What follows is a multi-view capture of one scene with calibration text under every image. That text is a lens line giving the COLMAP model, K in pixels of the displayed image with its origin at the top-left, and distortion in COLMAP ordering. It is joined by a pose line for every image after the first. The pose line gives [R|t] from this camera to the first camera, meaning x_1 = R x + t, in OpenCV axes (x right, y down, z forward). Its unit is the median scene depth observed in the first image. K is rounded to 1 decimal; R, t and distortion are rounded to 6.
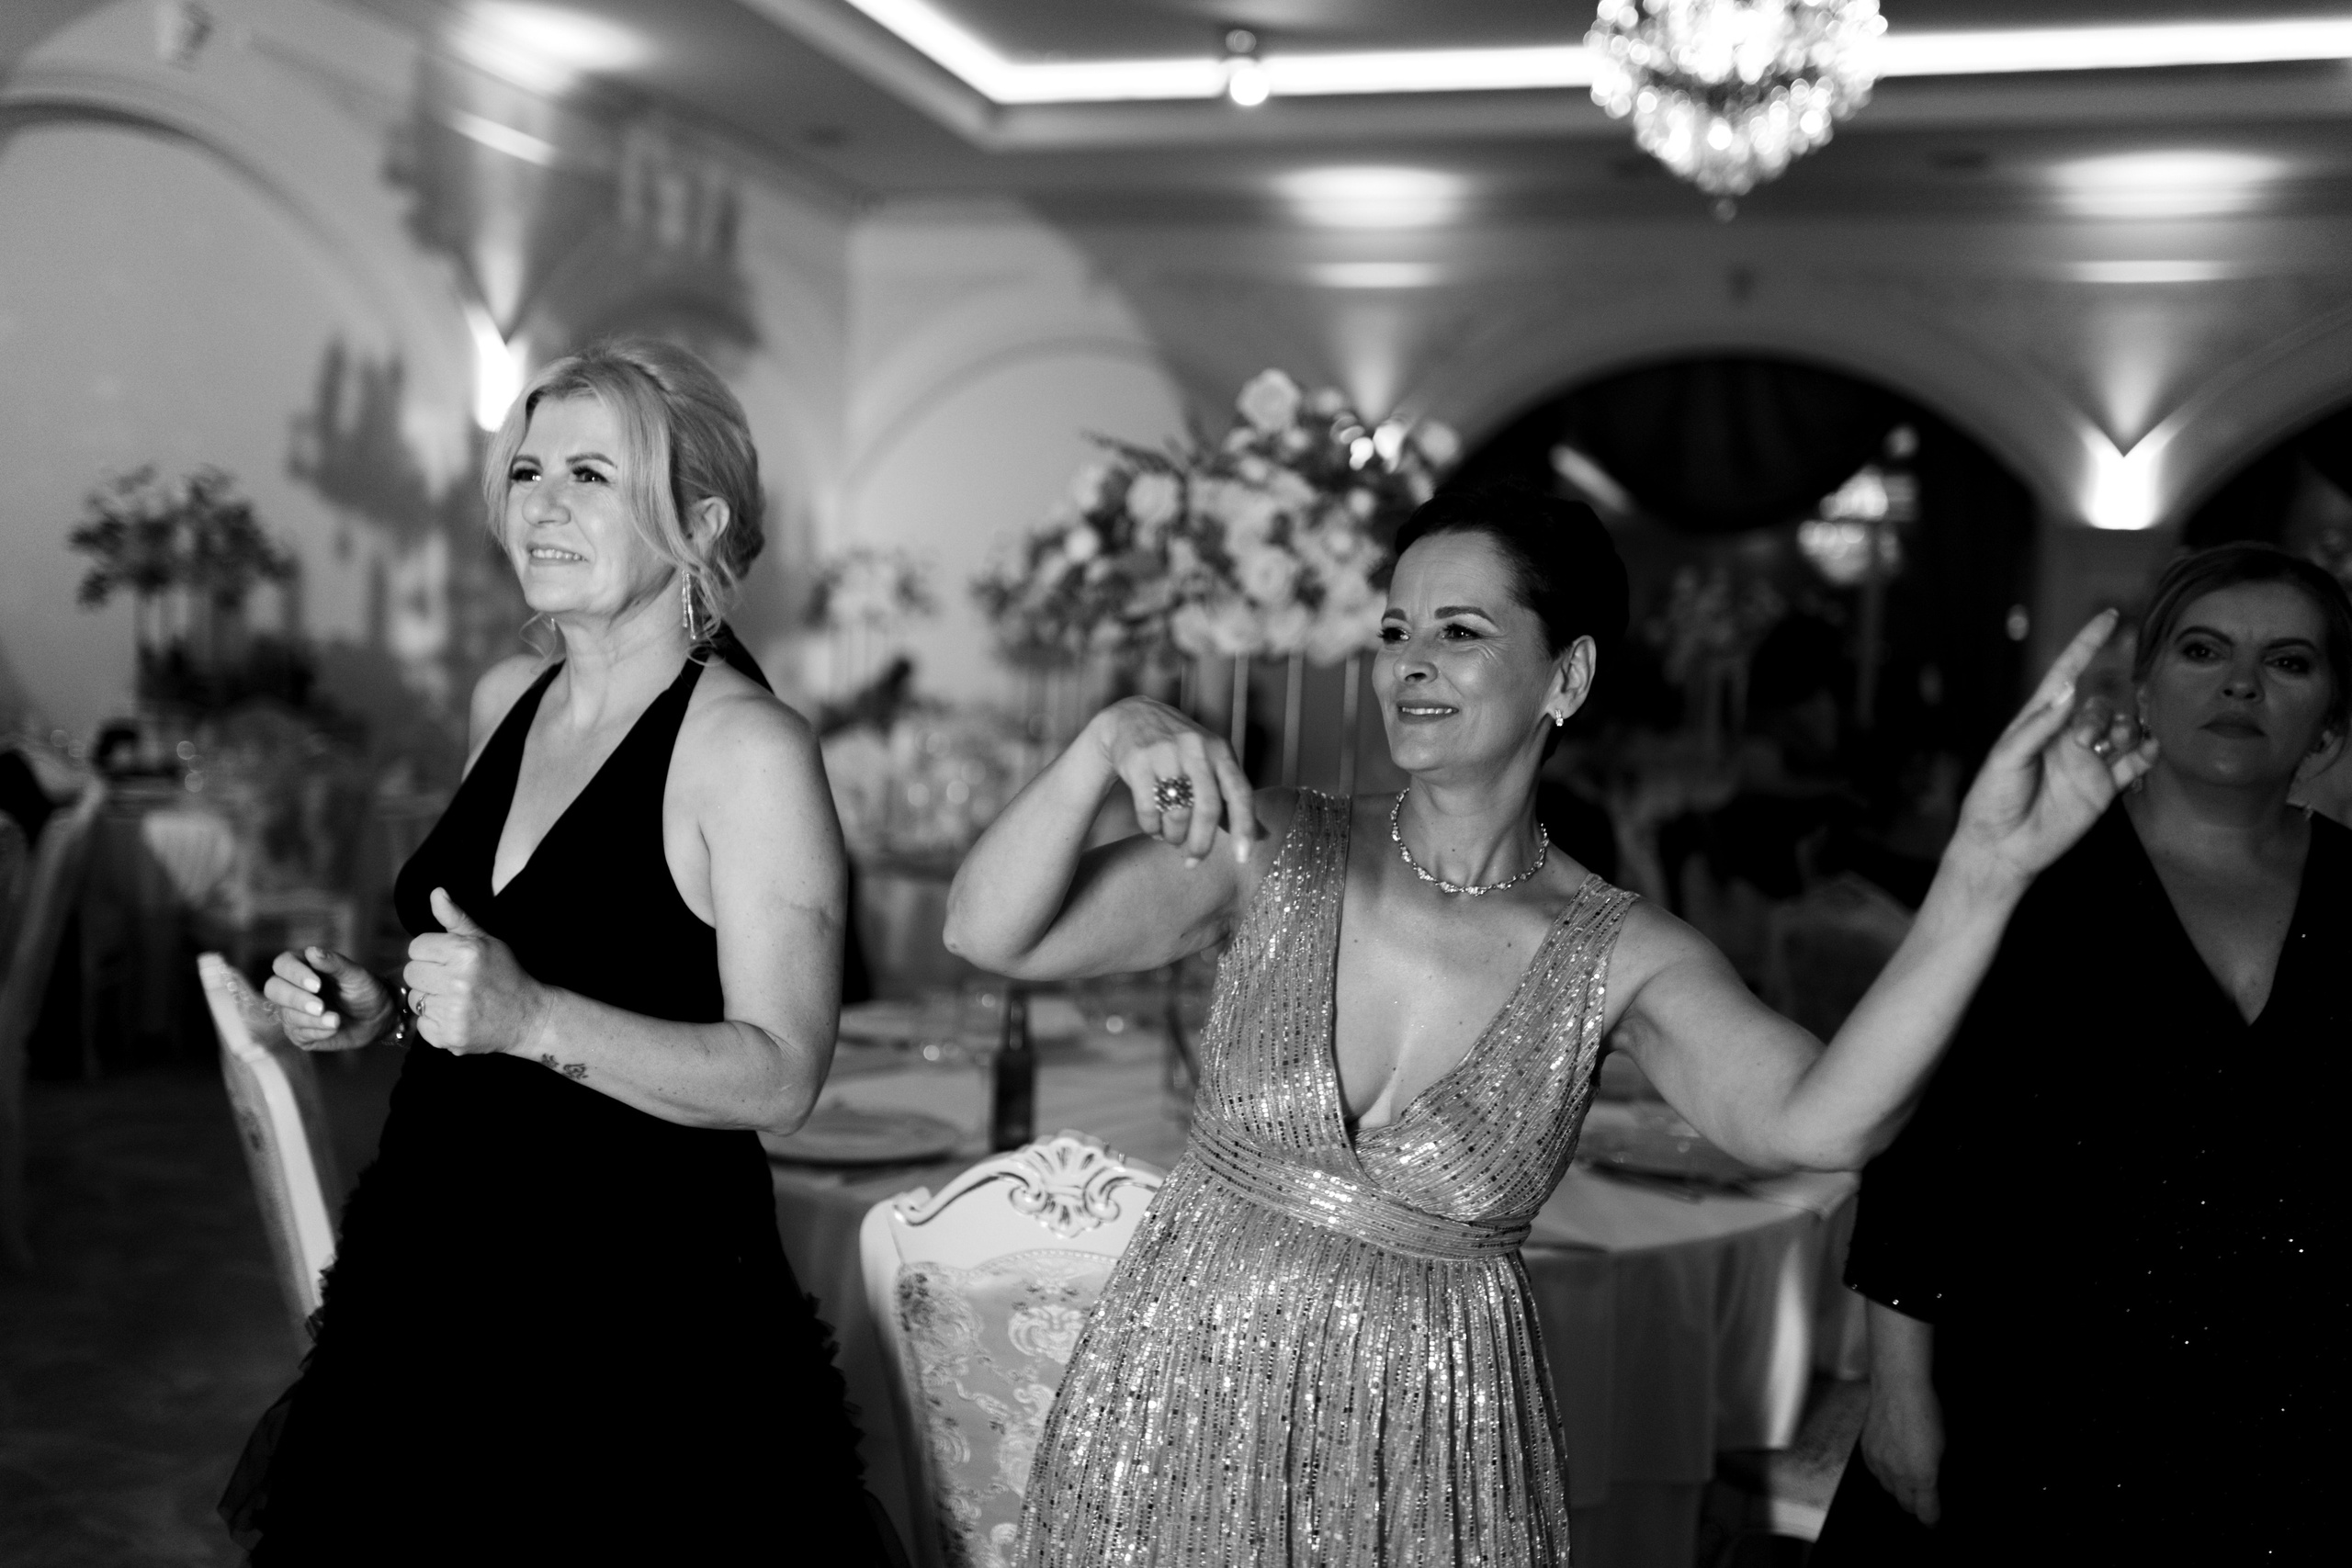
lens RADIAL K [[2228.4, 0, 1168.2], [0, 2228.4, 797.4], [0, 0, 1]] dist [-0.011866, 0.000000]
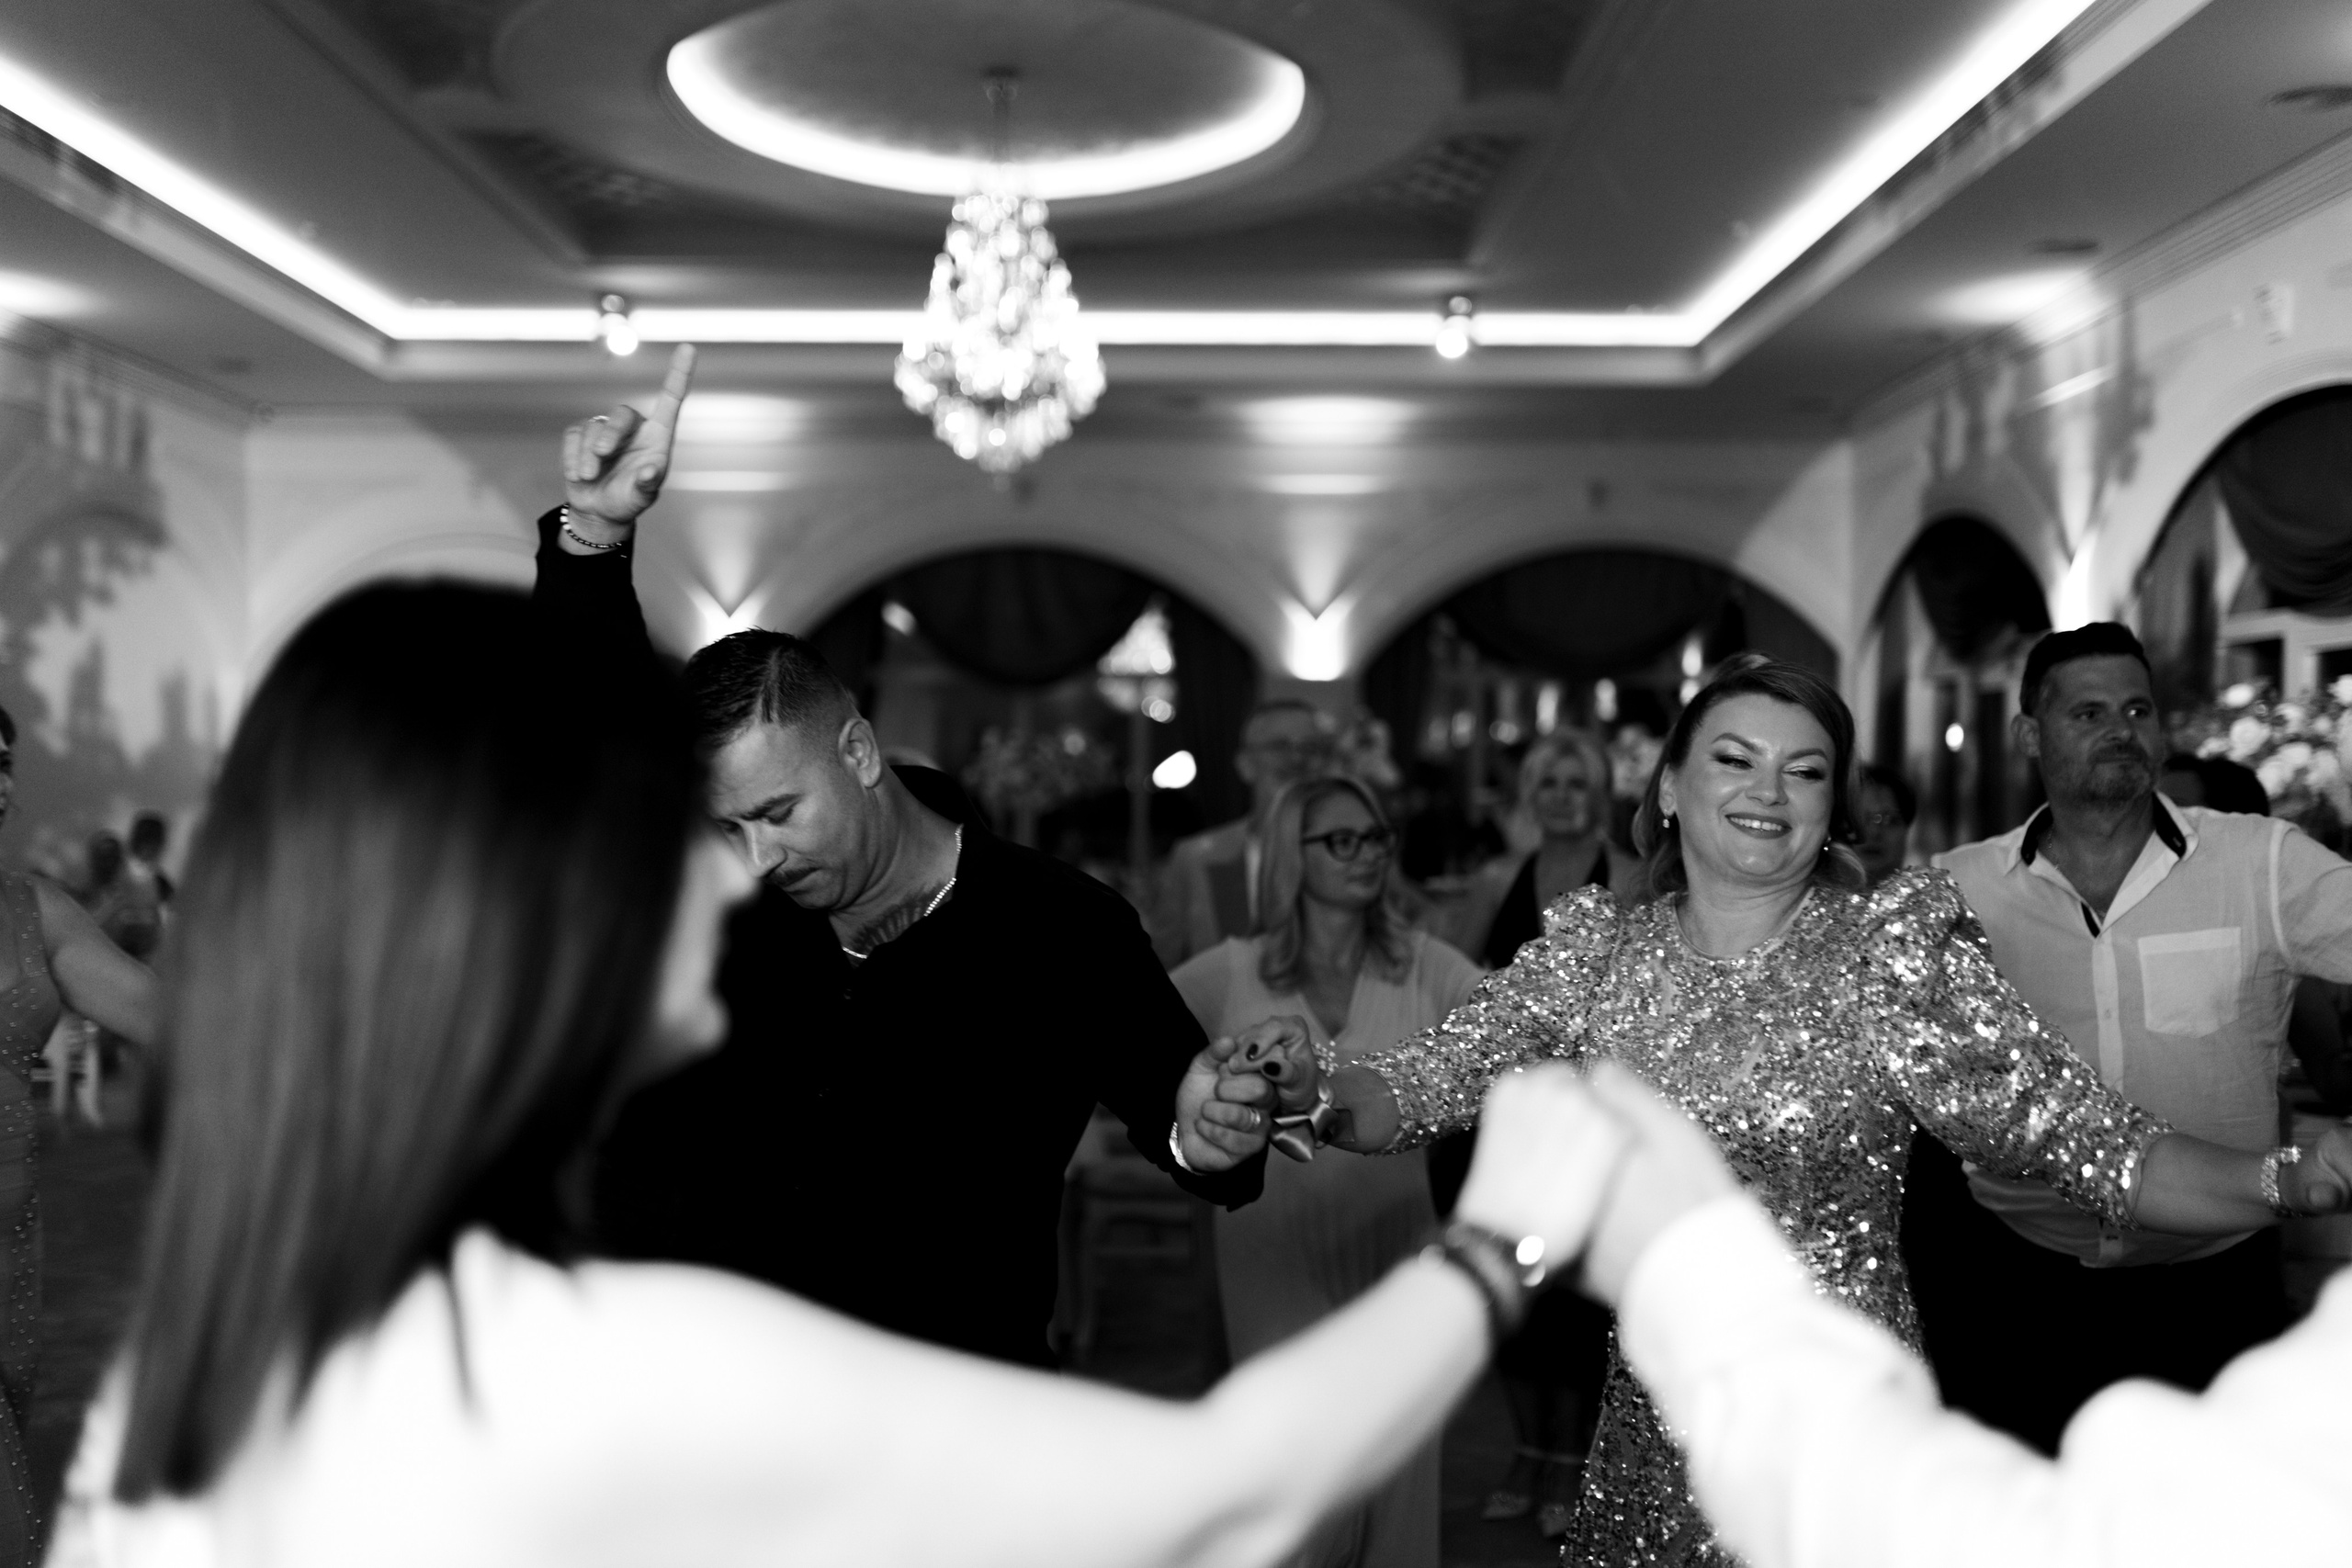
lens RADIAL K [[2228.4, 0, 1172.3], [0, 2228.4, 786.3], [0, 0, 1]] dist [-0.011866, 0.000000]
pose [[0.954845, -0.044801, 0.293707, -0.043034], [0.062666, 0.996695, -0.051695, 0.006589], [-0.290420, 0.067767, 0.954497, -0.226644]]
